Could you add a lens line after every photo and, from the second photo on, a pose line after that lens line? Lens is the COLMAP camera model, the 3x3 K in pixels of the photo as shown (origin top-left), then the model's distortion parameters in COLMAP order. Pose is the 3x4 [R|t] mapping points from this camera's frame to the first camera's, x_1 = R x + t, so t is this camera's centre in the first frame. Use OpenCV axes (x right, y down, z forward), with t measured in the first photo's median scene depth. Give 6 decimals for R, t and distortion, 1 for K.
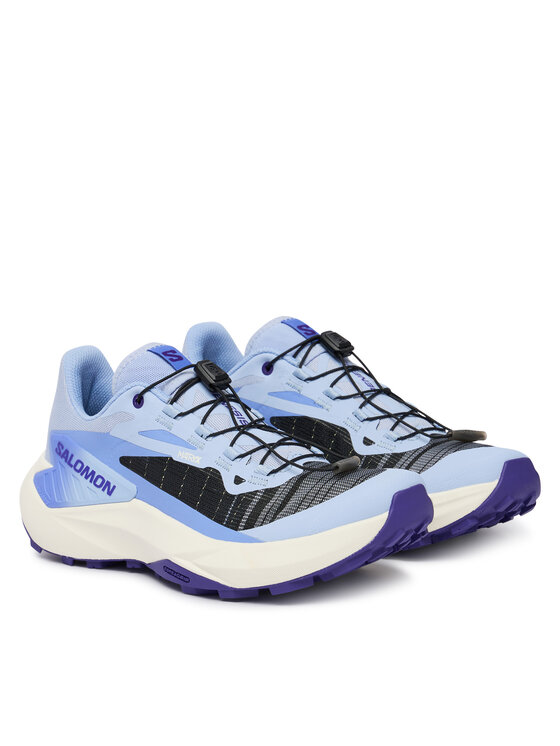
lens RADIAL K [[2199.2, 0, 280.0], [0, 2199.2, 373.0], [0, 0, 1]] dist [0.071208, -0.046535]
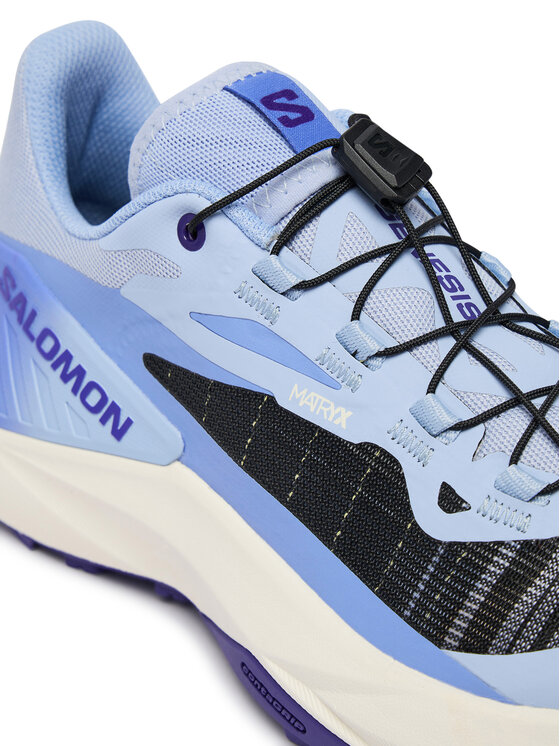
lens RADIAL K [[2079.7, 0, 280.0], [0, 2079.7, 373.0], [0, 0, 1]] dist [0.031633, -10.540139]
pose [[0.997937, 0.055556, -0.032186, -0.036320], [-0.042777, 0.949131, 0.311961, -0.077588], [0.047880, -0.309941, 0.949549, 0.648897]]
